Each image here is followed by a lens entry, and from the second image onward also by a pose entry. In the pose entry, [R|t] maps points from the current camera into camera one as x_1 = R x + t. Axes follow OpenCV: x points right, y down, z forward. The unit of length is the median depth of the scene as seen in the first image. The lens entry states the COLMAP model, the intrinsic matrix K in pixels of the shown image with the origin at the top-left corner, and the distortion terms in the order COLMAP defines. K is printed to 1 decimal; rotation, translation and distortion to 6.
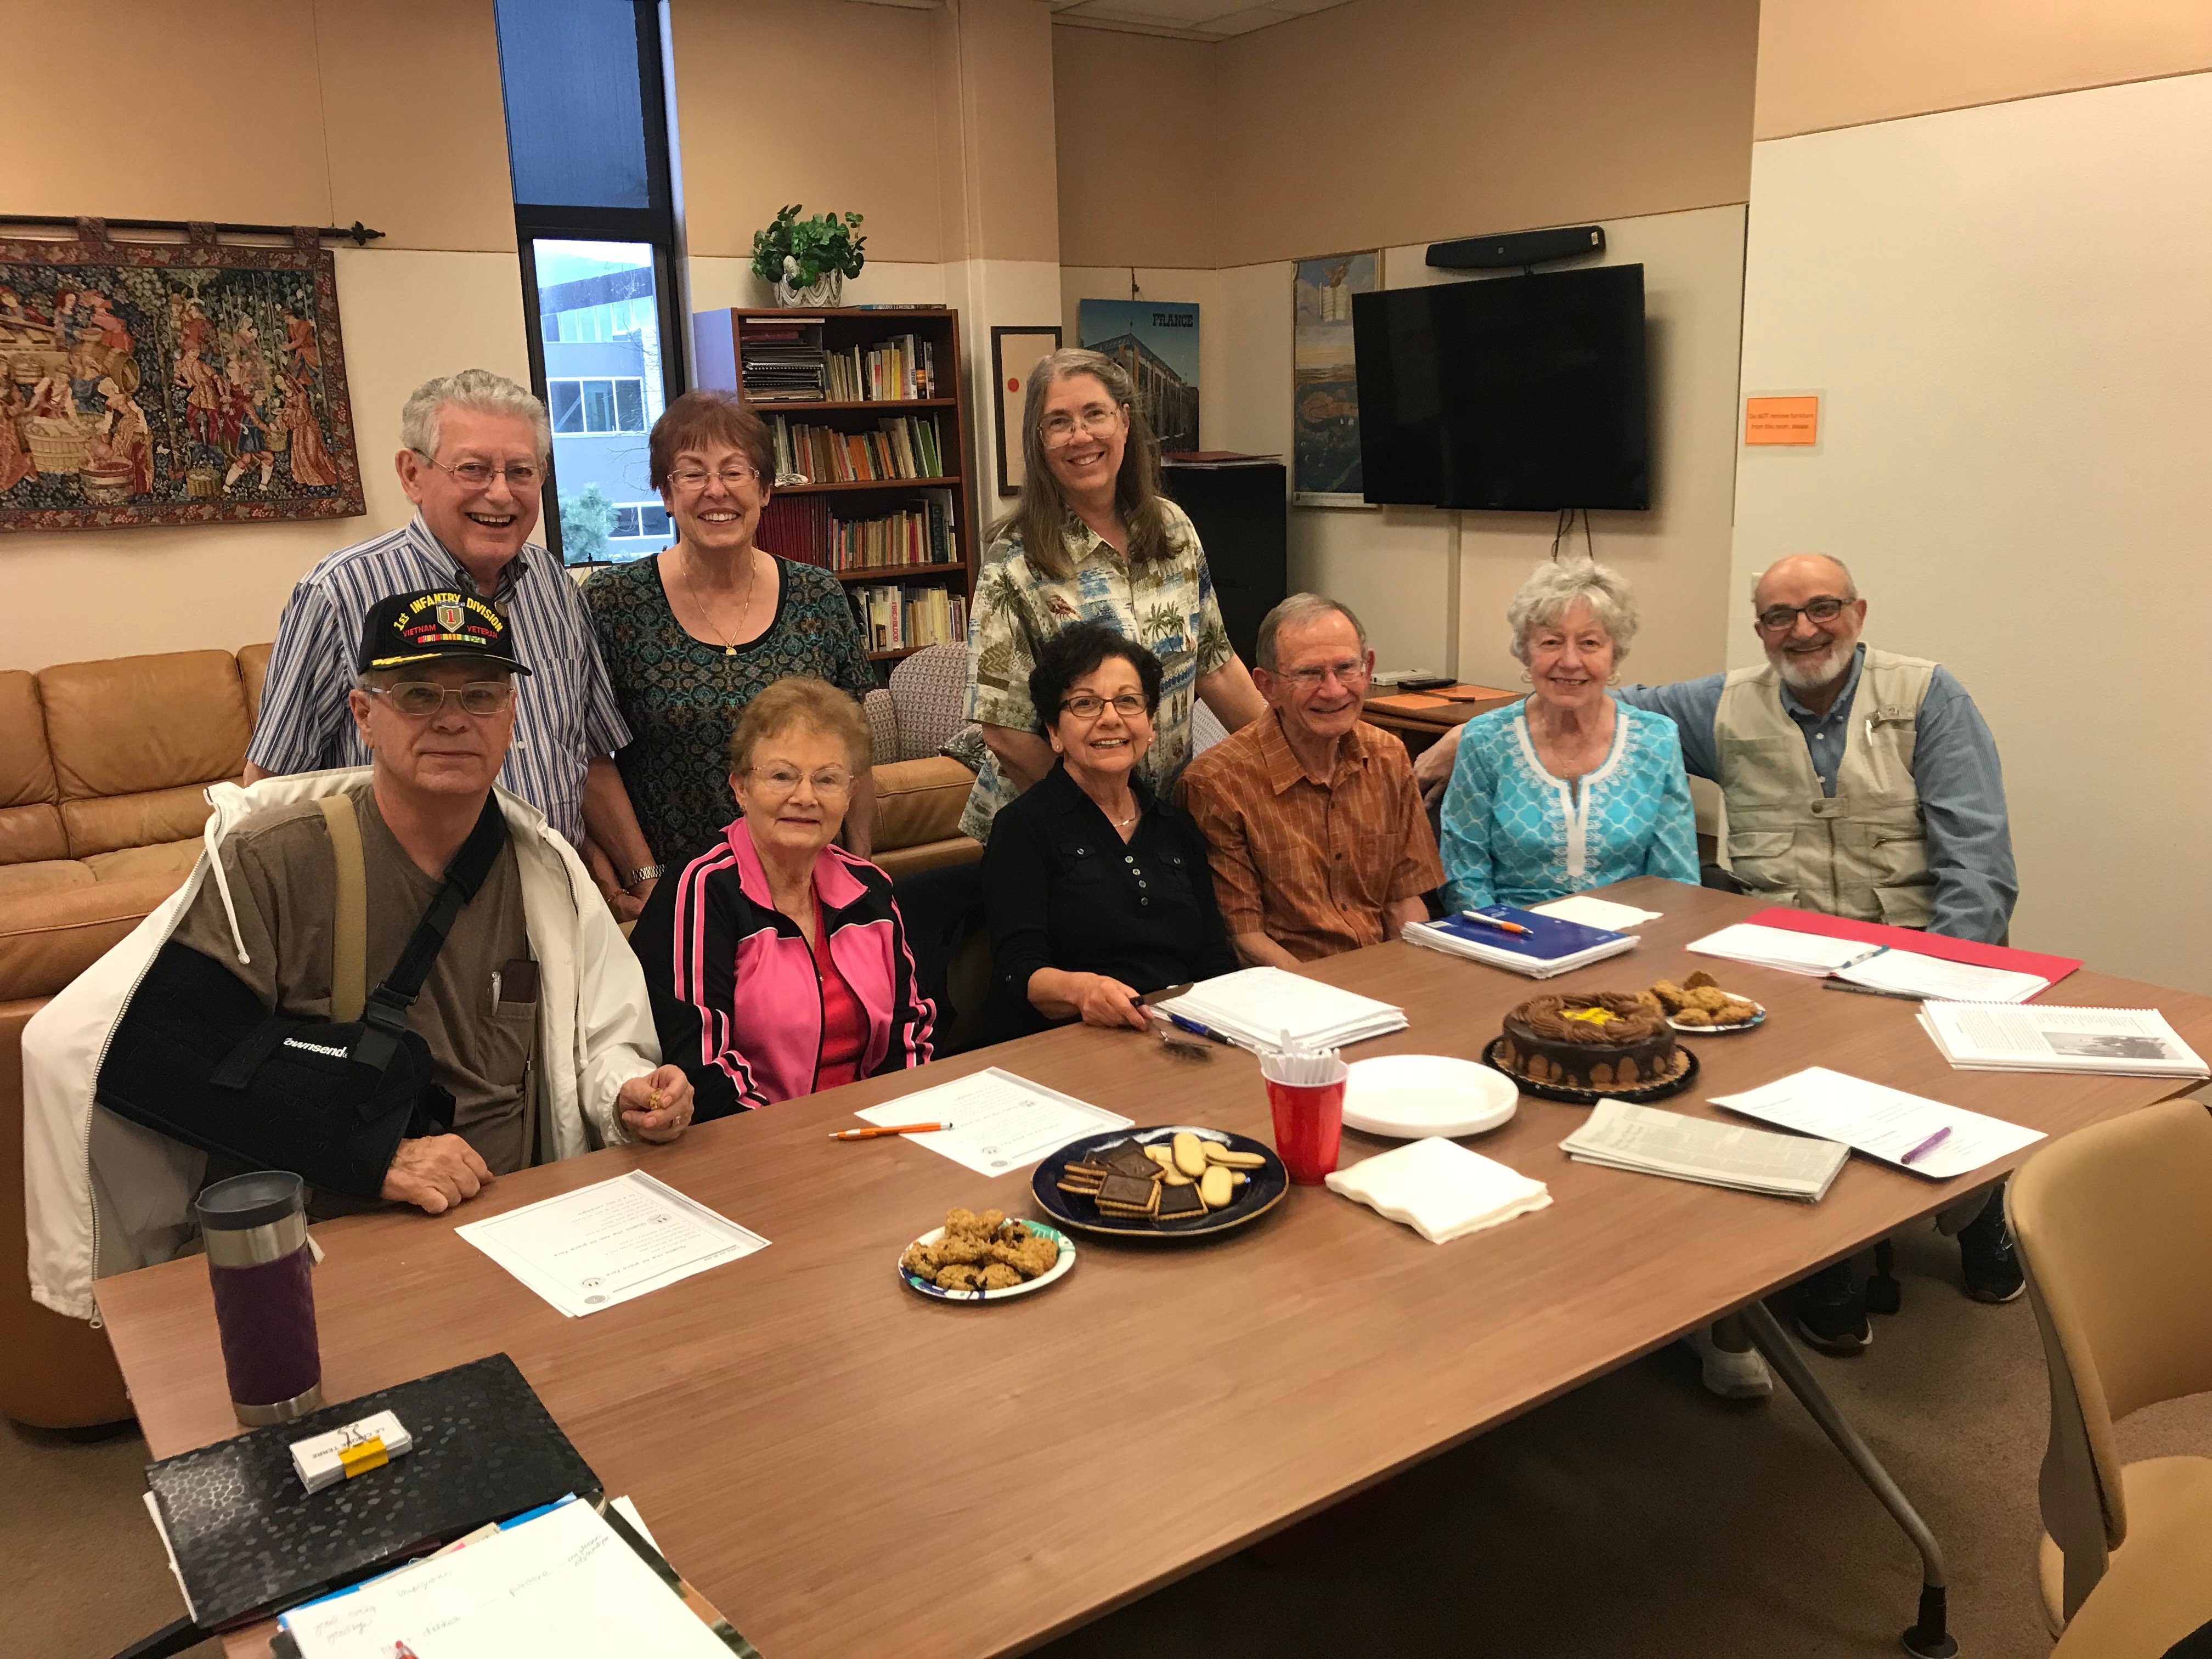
lens RADIAL K [[1807.5, 0, 1117.8], [0, 1807.5, 833.3], [0, 0, 1]] dist [0.025943, 0.003038]
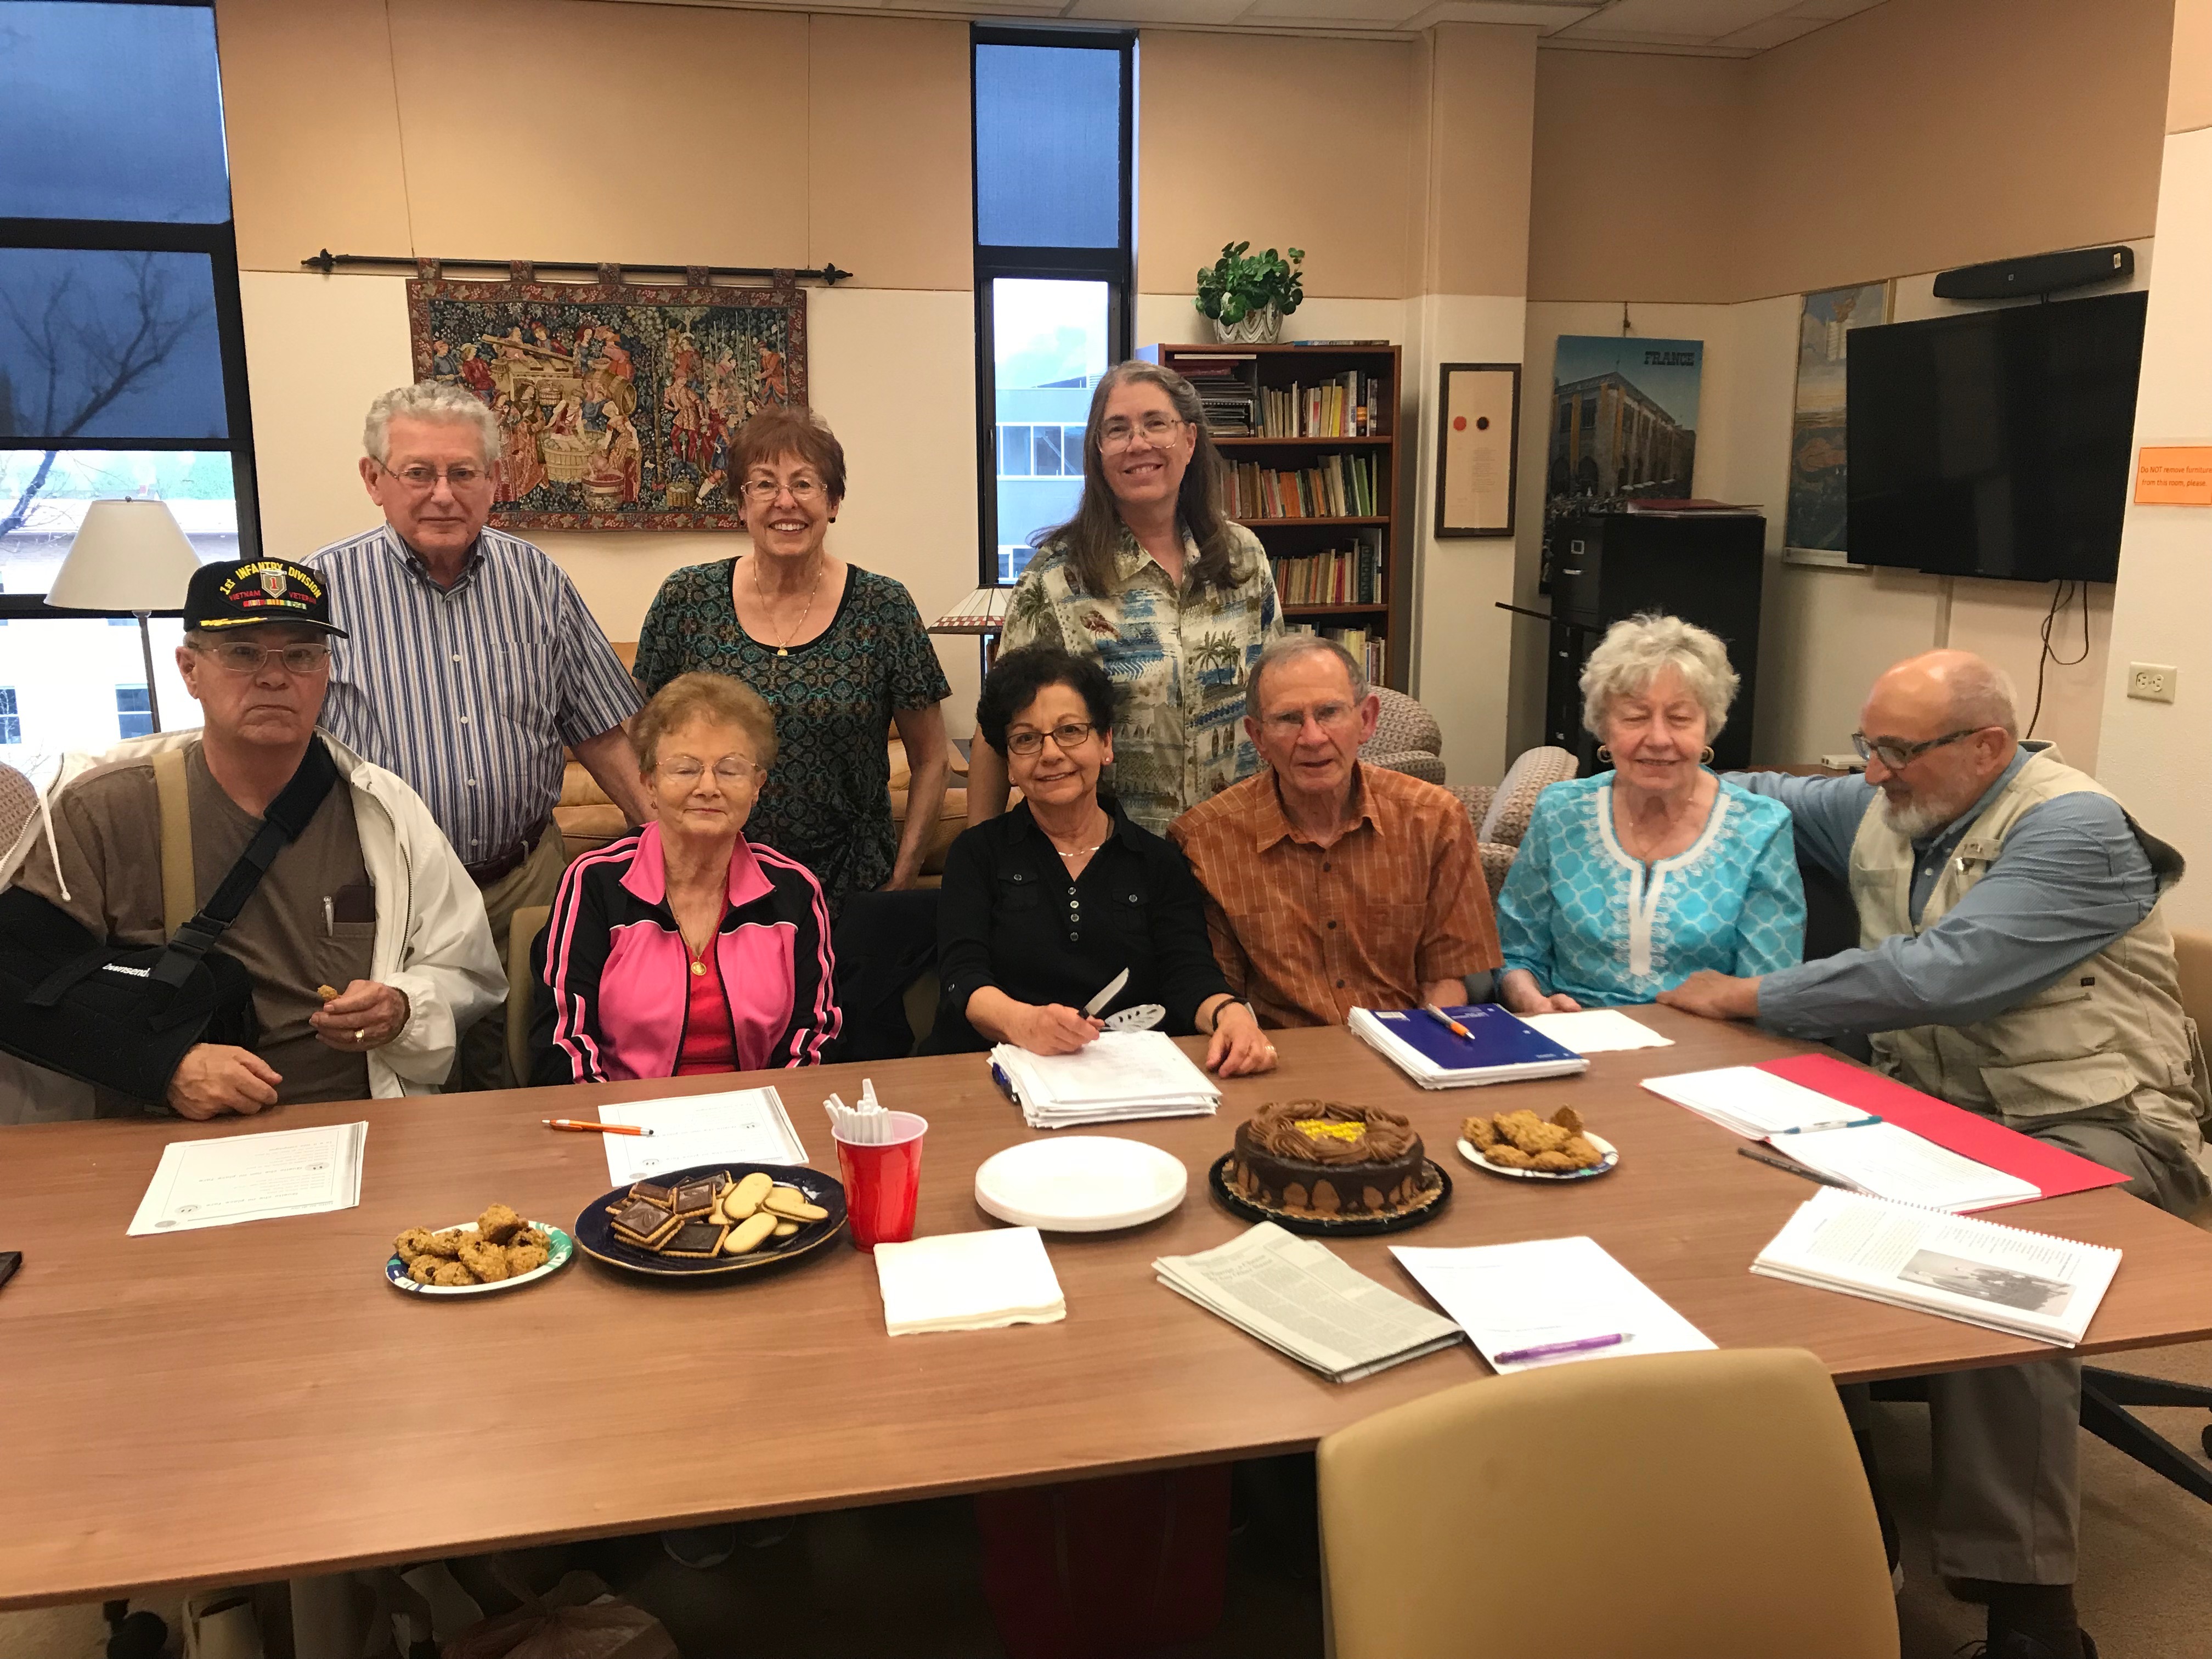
lens RADIAL K [[1807.5, 0, 1117.8], [0, 1807.5, 833.3], [0, 0, 1]] dist [0.025943, 0.003038]
pose [[0.922745, 0.104359, -0.371012, 0.192975], [-0.113698, 0.993510, -0.003321, -0.010244], [0.368257, 0.045248, 0.928622, 0.063328]]
